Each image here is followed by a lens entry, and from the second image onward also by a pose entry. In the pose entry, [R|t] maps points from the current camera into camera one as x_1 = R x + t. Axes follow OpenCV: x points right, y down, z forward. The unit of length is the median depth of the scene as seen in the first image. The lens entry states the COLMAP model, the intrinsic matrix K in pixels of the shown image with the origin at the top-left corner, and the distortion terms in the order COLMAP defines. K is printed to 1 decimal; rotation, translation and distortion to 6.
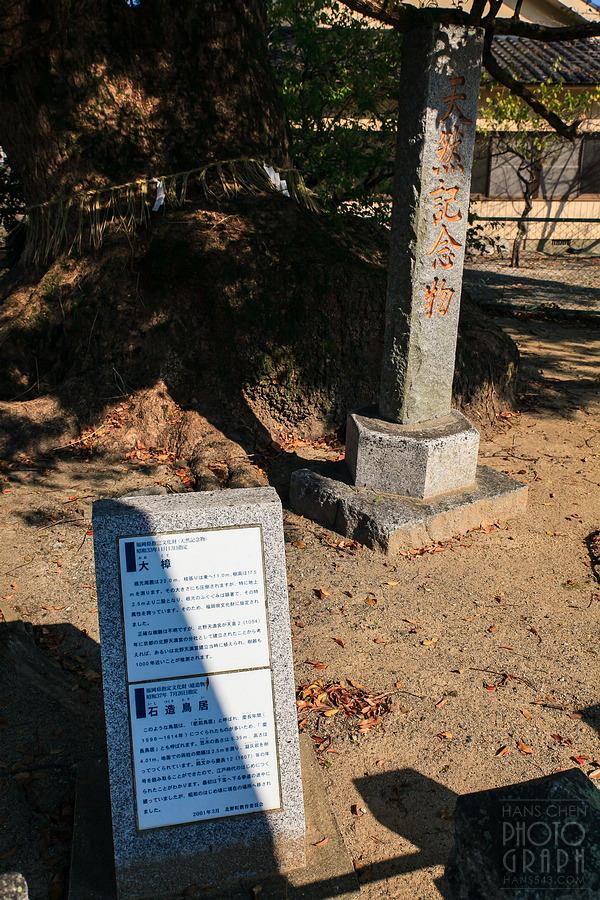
lens RADIAL K [[838.0, 0, 300.0], [0, 838.0, 450.0], [0, 0, 1]] dist [-0.020262, 0.008077]
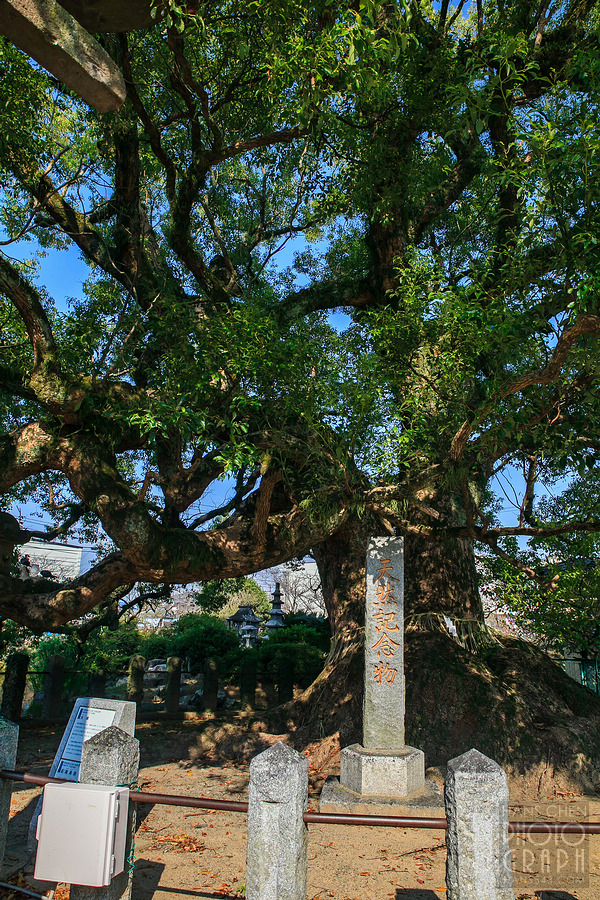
lens RADIAL K [[610.3, 0, 300.0], [0, 610.3, 450.0], [0, 0, 1]] dist [-0.064728, 0.004027]
pose [[0.746311, -0.190006, -0.637901, 0.645231], [-0.231729, 0.824258, -0.516625, 0.092190], [0.623956, 0.533383, 0.571123, -0.074060]]
